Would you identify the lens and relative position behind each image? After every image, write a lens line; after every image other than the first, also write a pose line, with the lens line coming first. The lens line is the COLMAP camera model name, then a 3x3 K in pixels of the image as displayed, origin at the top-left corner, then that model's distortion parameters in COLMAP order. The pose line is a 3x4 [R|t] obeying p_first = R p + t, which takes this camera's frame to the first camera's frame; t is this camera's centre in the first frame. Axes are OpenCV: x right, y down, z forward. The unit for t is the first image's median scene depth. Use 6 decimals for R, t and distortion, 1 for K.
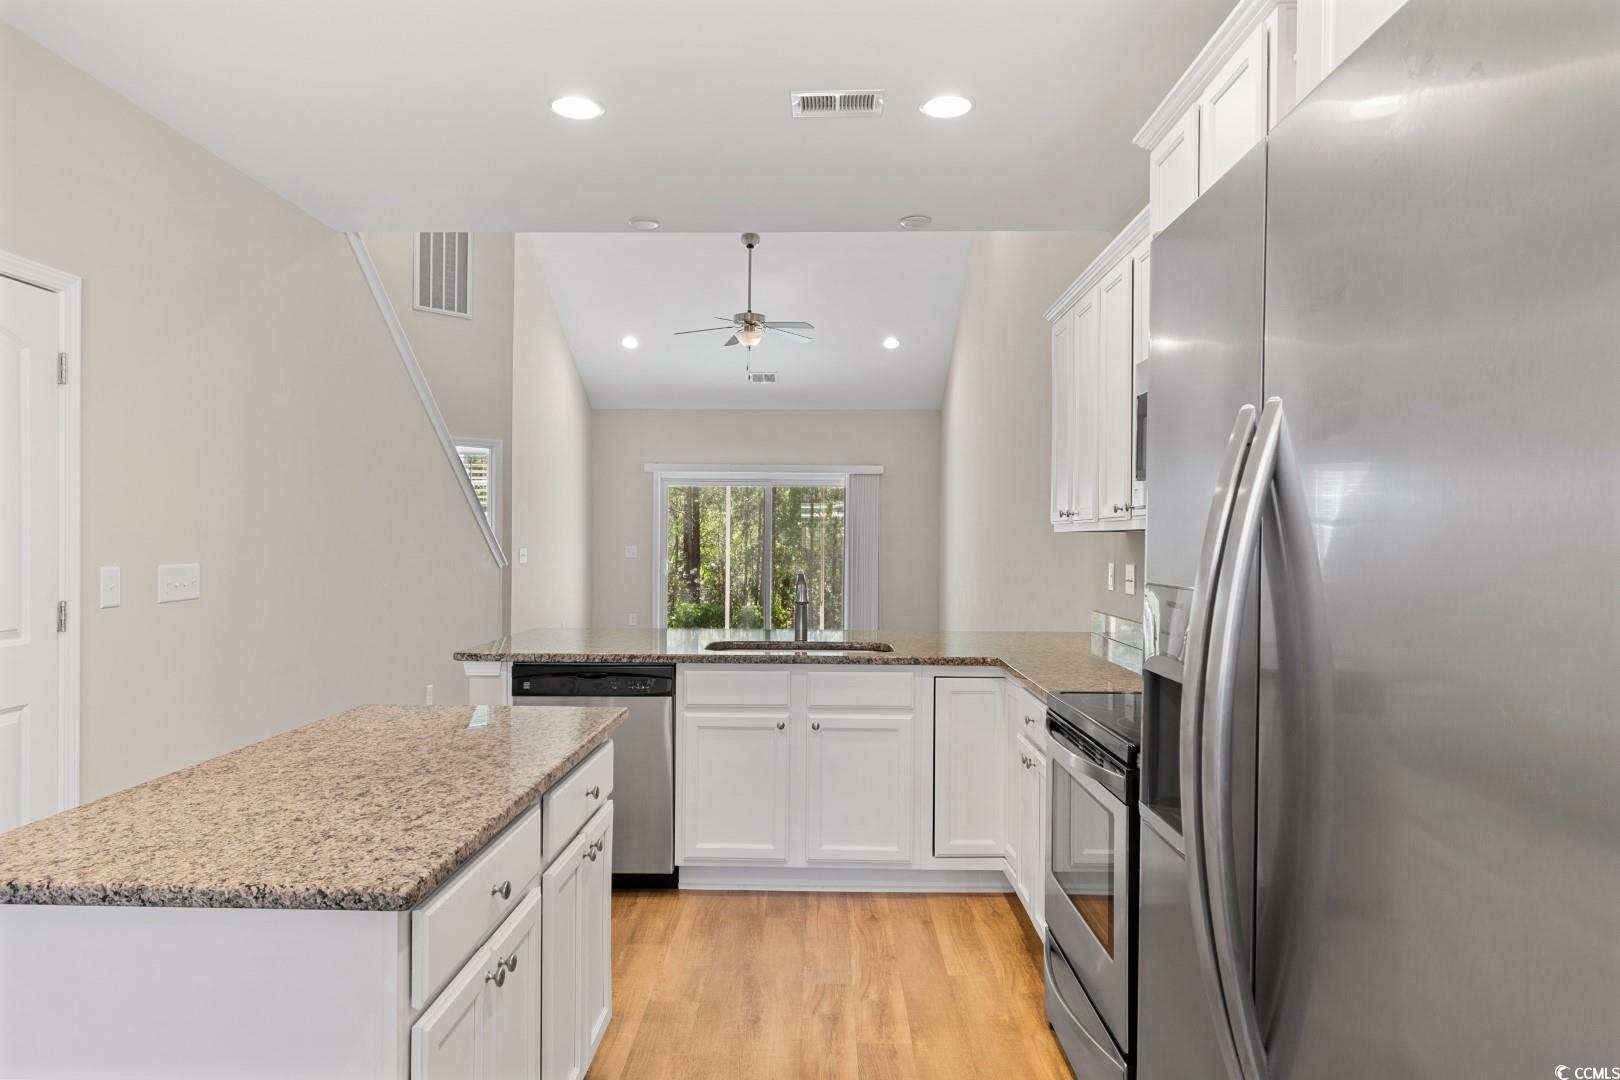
lens RADIAL K [[1017.0, 0, 796.7], [0, 1017.0, 539.4], [0, 0, 1]] dist [0.001212, 0.001528]
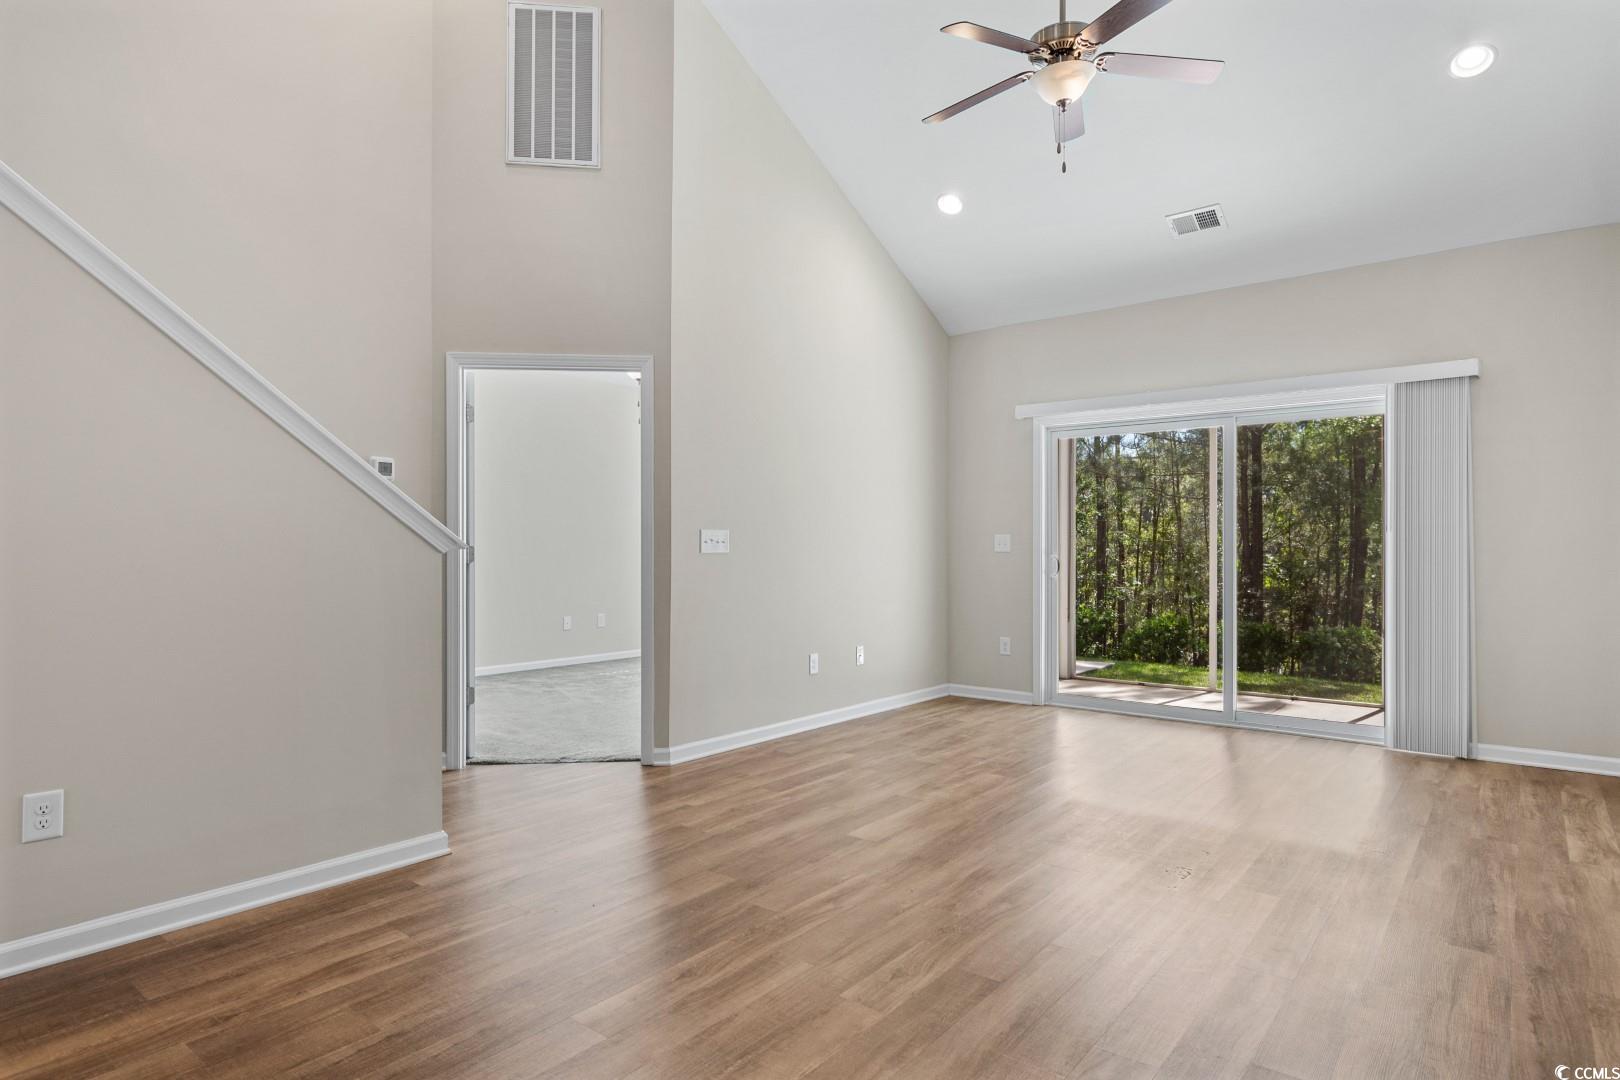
lens RADIAL K [[890.6, 0, 810.0], [0, 890.6, 540.0], [0, 0, 1]] dist [0.006544, -0.001189]
pose [[0.792006, -0.008607, -0.610452, 0.269263], [0.003508, 0.999948, -0.009547, 0.047159], [0.610503, 0.005420, 0.791995, 1.398136]]
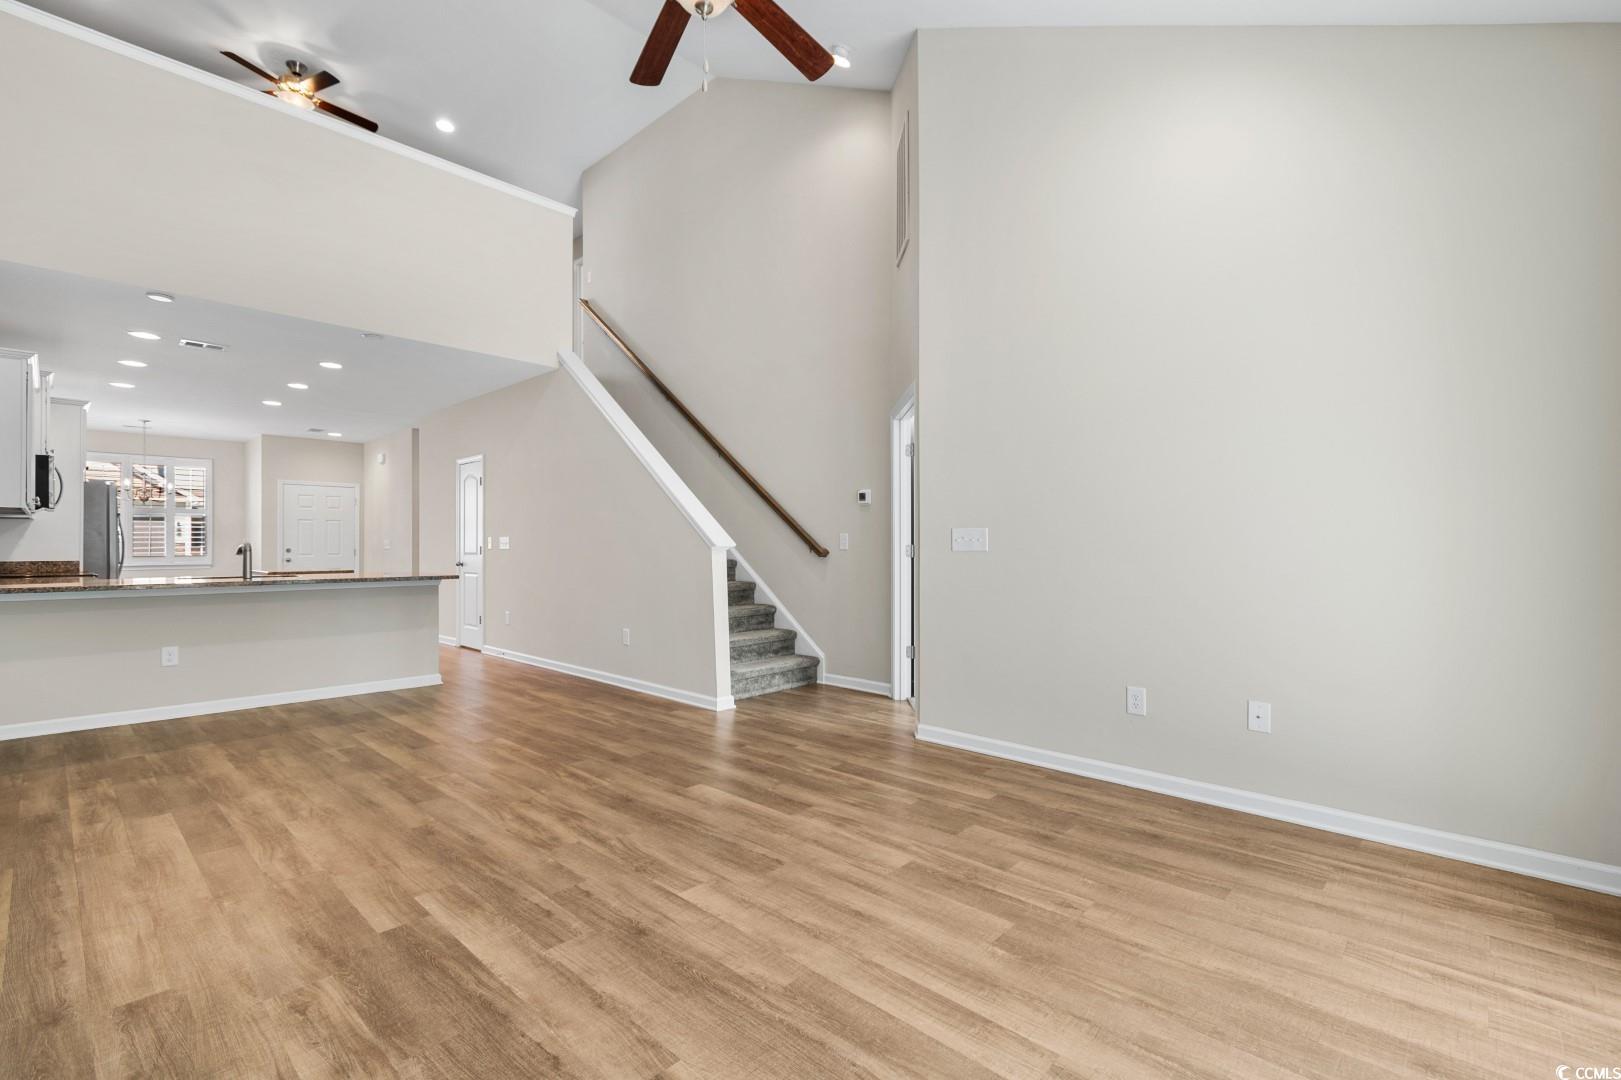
lens RADIAL K [[719.9, 0, 806.4], [0, 719.9, 540.1], [0, 0, 1]] dist [0.003190, 0.001067]
pose [[-0.668940, -0.011870, -0.743222, 0.315593], [-0.004976, 0.999922, -0.011491, 0.049797], [0.743300, -0.003988, -0.668946, 2.879289]]
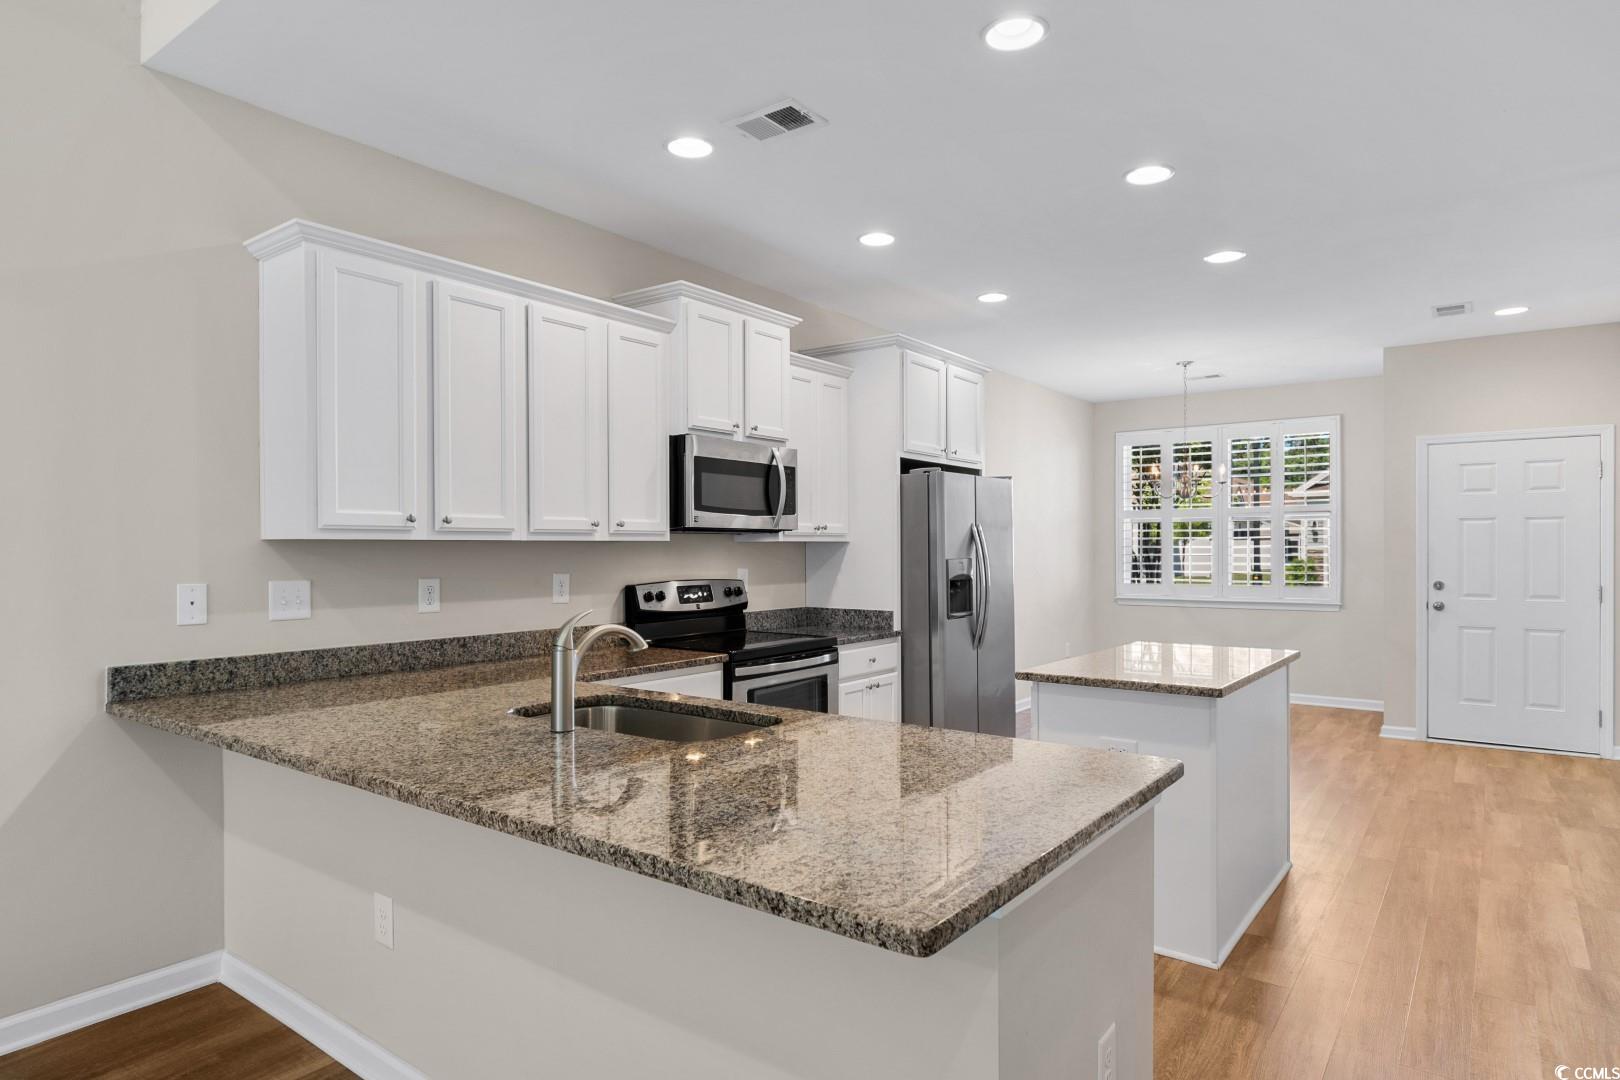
lens RADIAL K [[929.8, 0, 796.5], [0, 929.8, 546.7], [0, 0, 1]] dist [-0.002300, -0.002002]
pose [[-0.815276, -0.003830, 0.579060, -0.458659], [-0.002623, 0.999992, 0.002921, -0.005364], [-0.579067, 0.000862, -0.815280, 1.540023]]
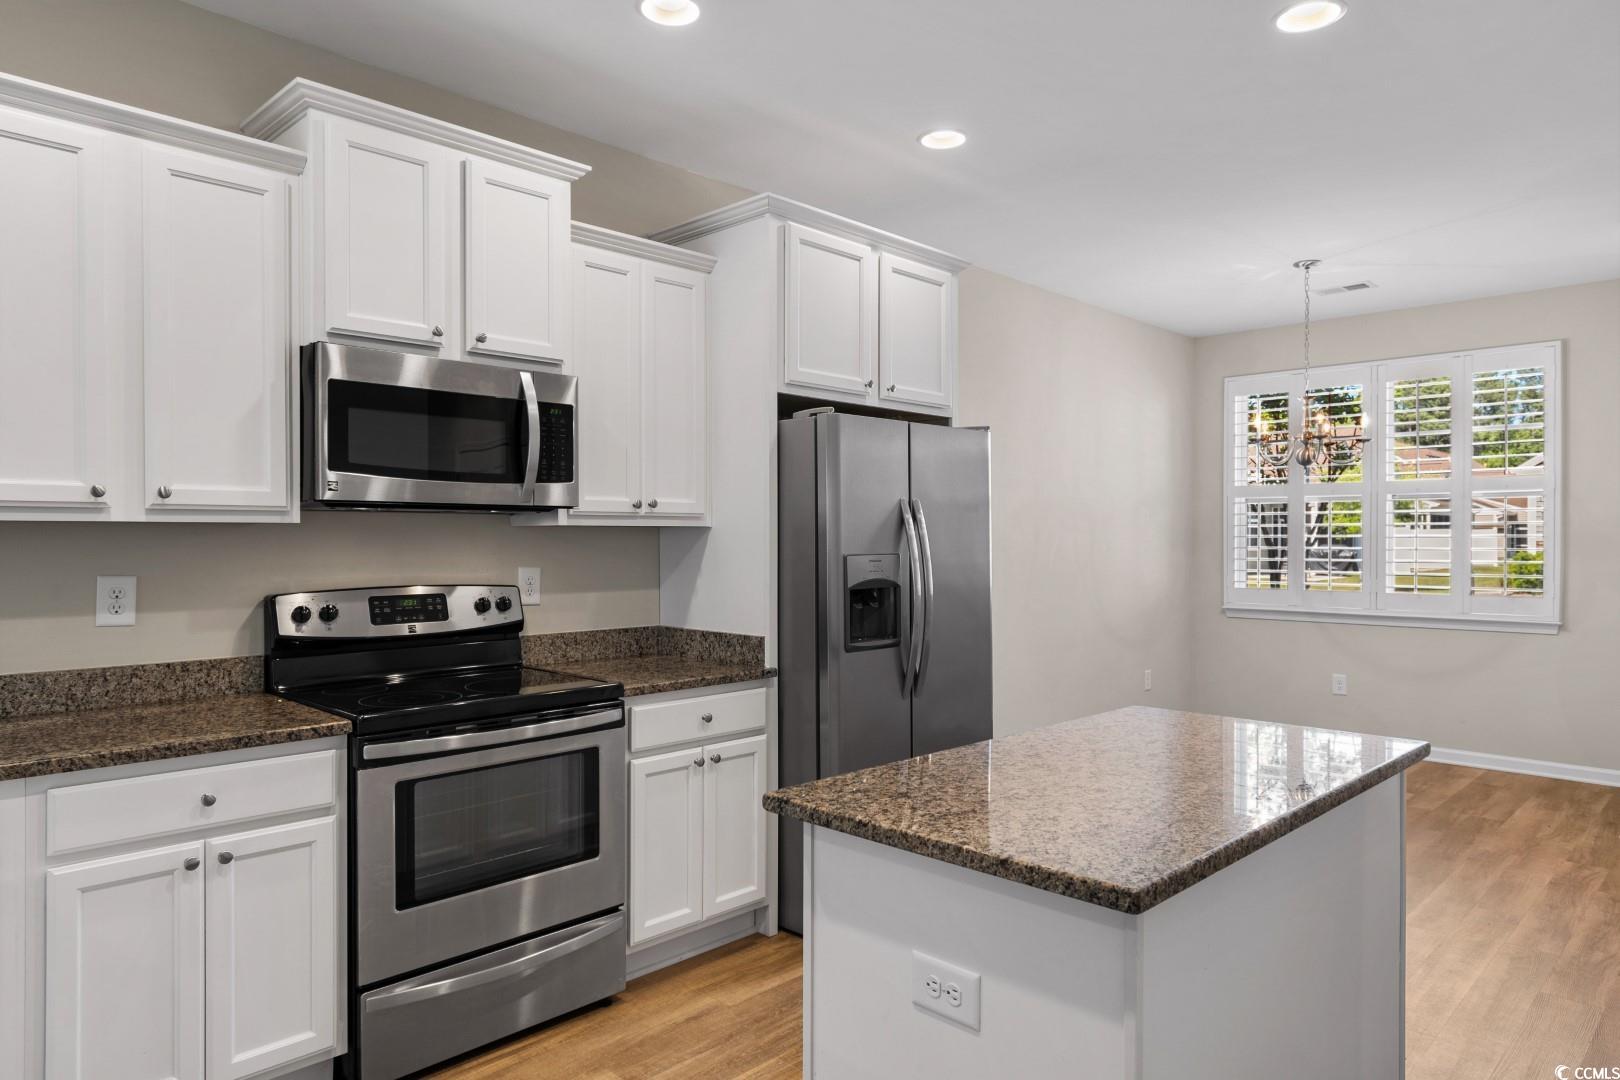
lens RADIAL K [[1017.0, 0, 796.7], [0, 1017.0, 539.4], [0, 0, 1]] dist [0.001212, 0.001528]
pose [[-0.732527, -0.011119, 0.680648, -0.446312], [-0.007051, 0.999937, 0.008747, -0.005881], [-0.680702, 0.001608, -0.732559, 1.033532]]
